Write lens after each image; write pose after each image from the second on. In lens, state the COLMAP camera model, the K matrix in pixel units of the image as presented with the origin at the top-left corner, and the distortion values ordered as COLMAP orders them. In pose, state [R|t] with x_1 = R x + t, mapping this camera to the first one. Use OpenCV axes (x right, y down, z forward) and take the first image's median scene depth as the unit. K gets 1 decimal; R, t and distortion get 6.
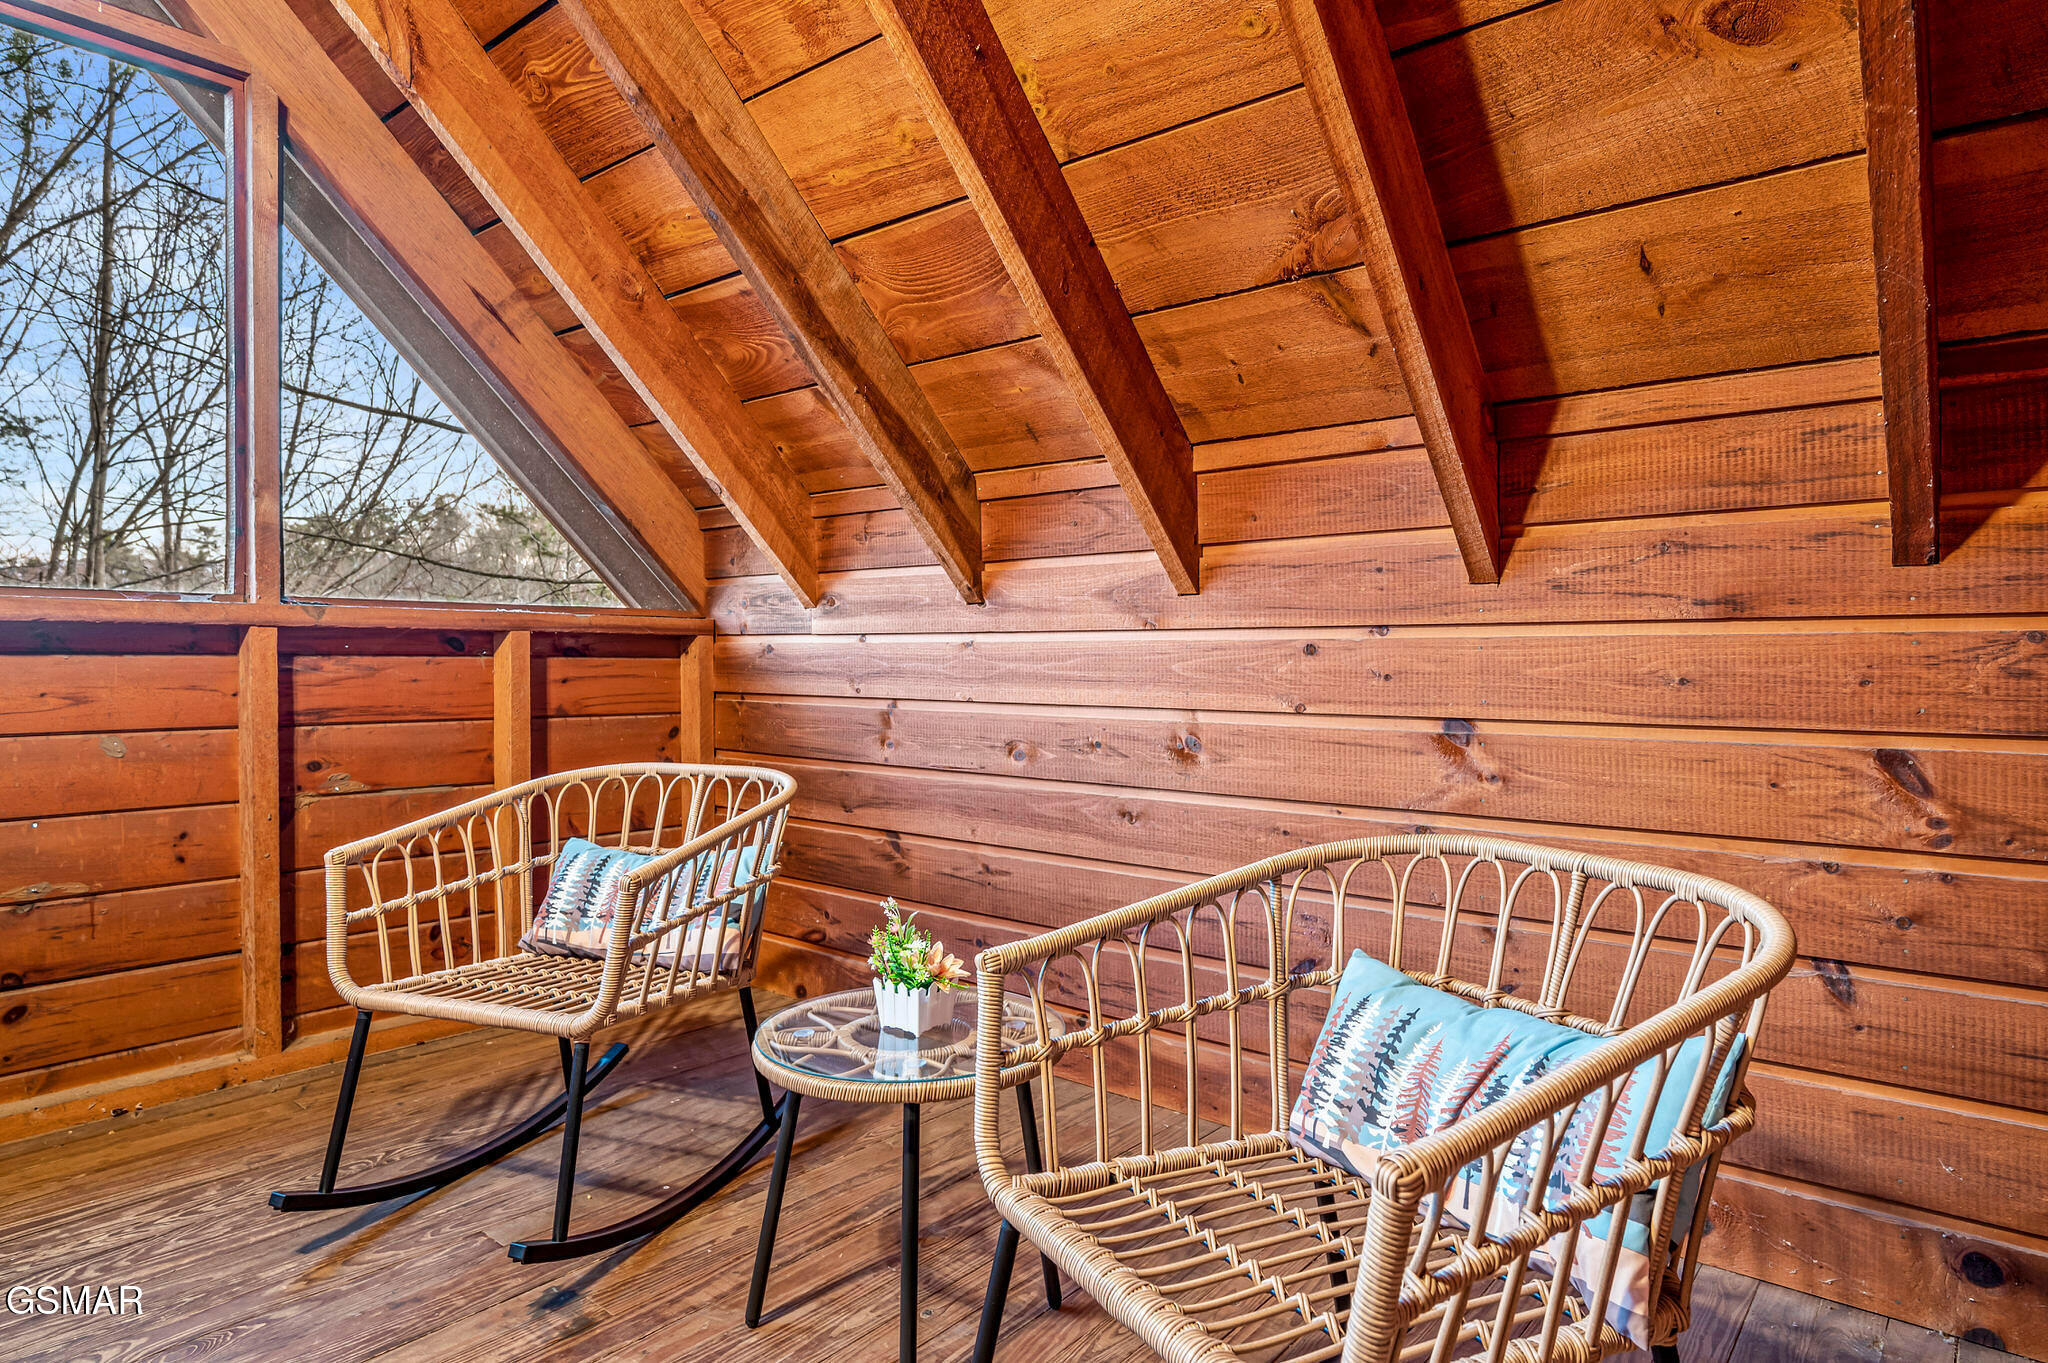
lens RADIAL K [[1154.8, 0, 1025.5], [0, 1154.8, 676.7], [0, 0, 1]] dist [-0.004361, 0.002495]
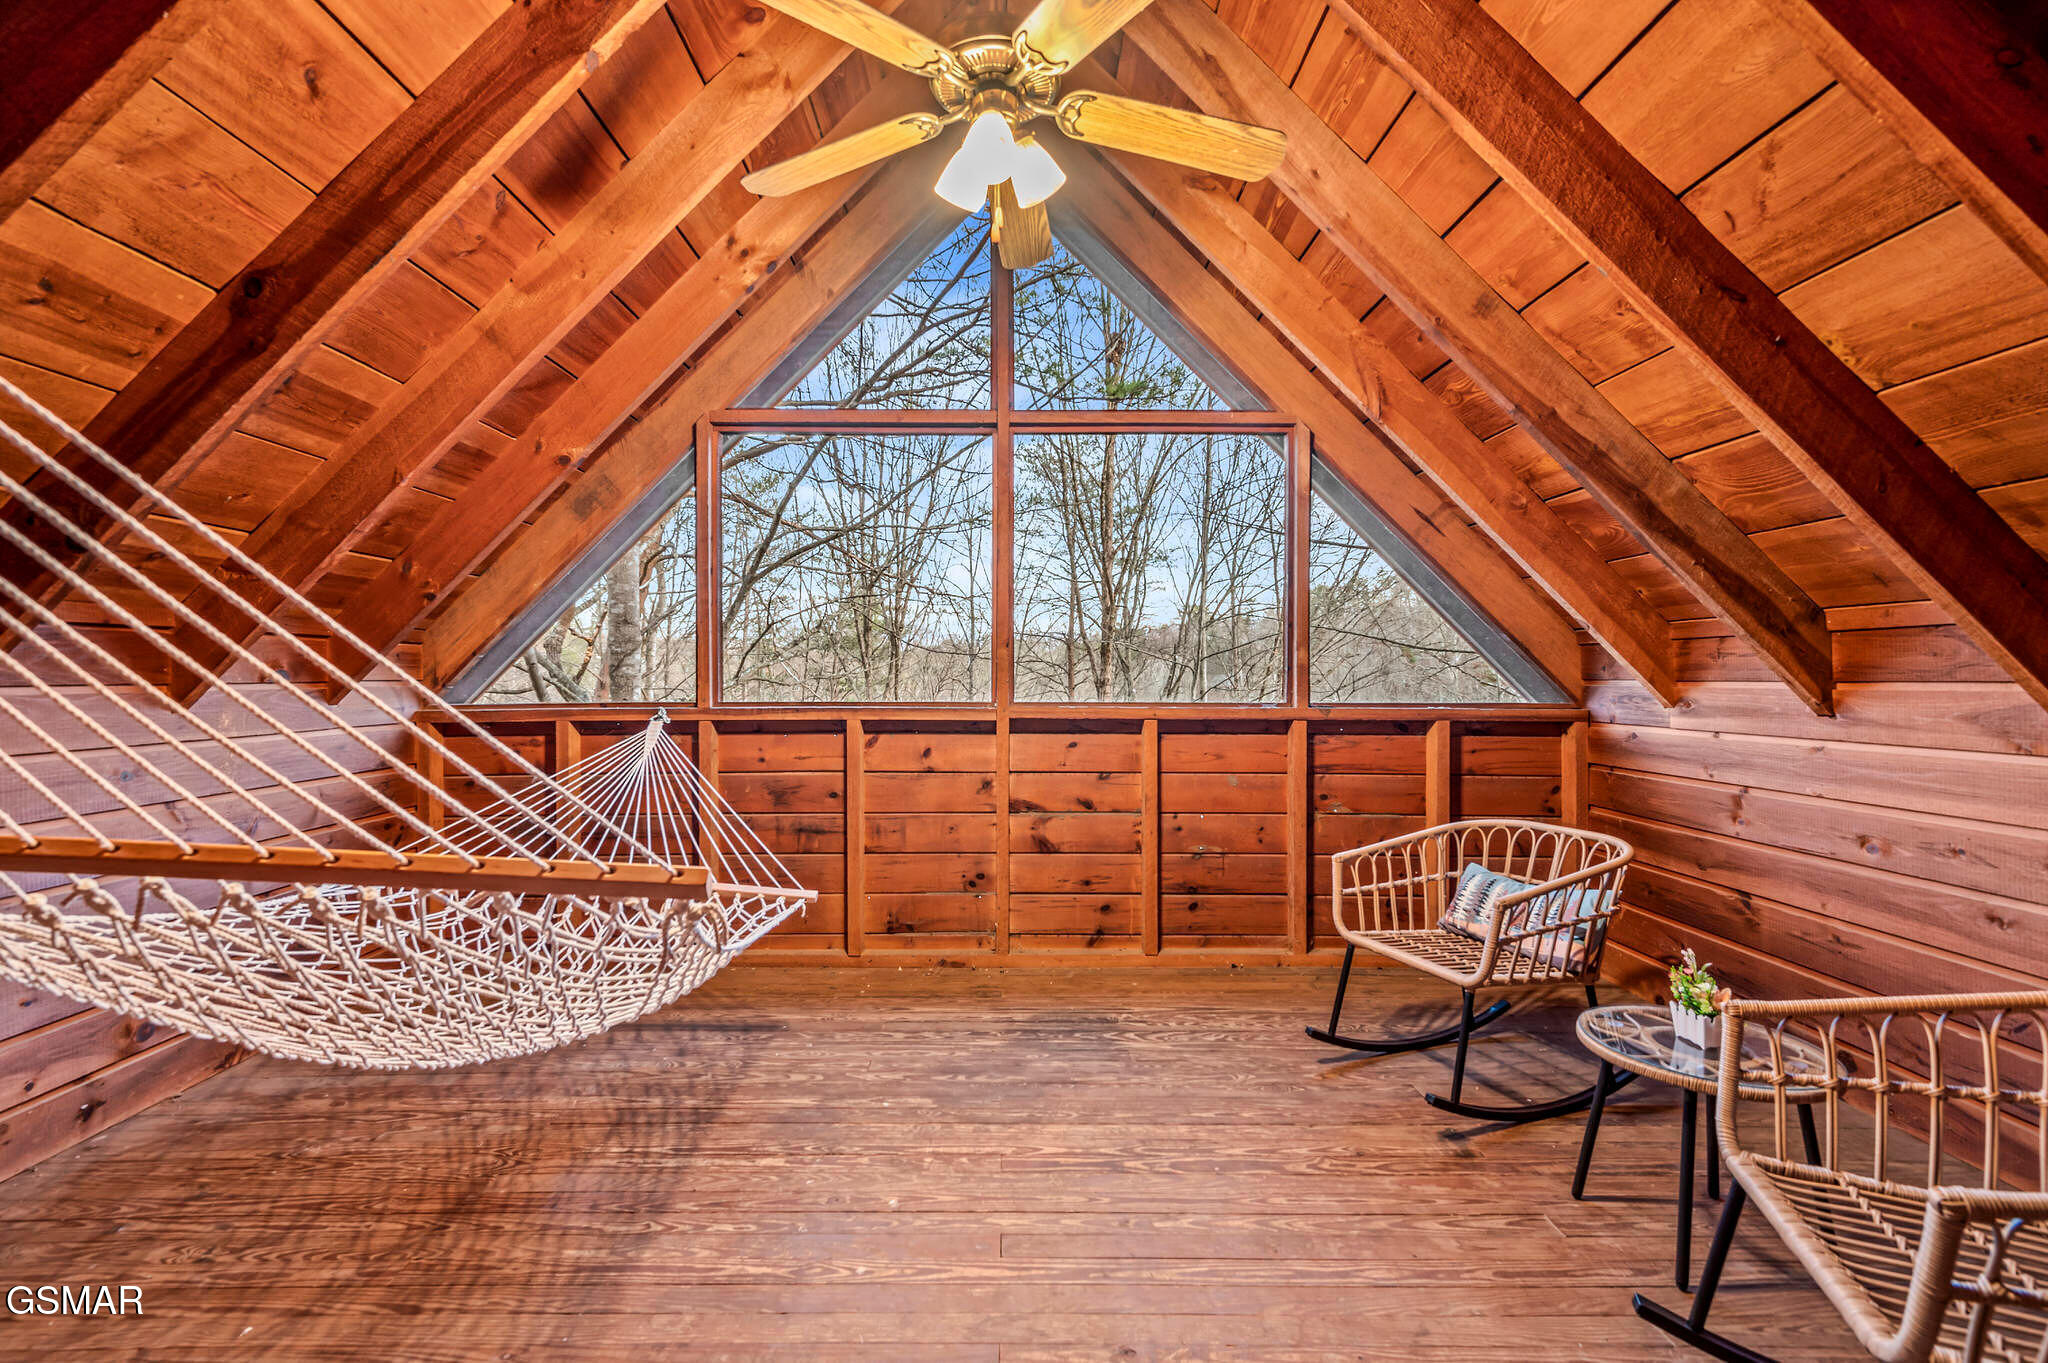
lens RADIAL K [[885.4, 0, 1018.0], [0, 885.4, 685.6], [0, 0, 1]] dist [0.002644, 0.000509]
pose [[0.641980, 0.002536, -0.766717, 0.141012], [-0.012587, 0.999895, -0.007231, -0.087716], [0.766618, 0.014293, 0.641944, -0.267301]]
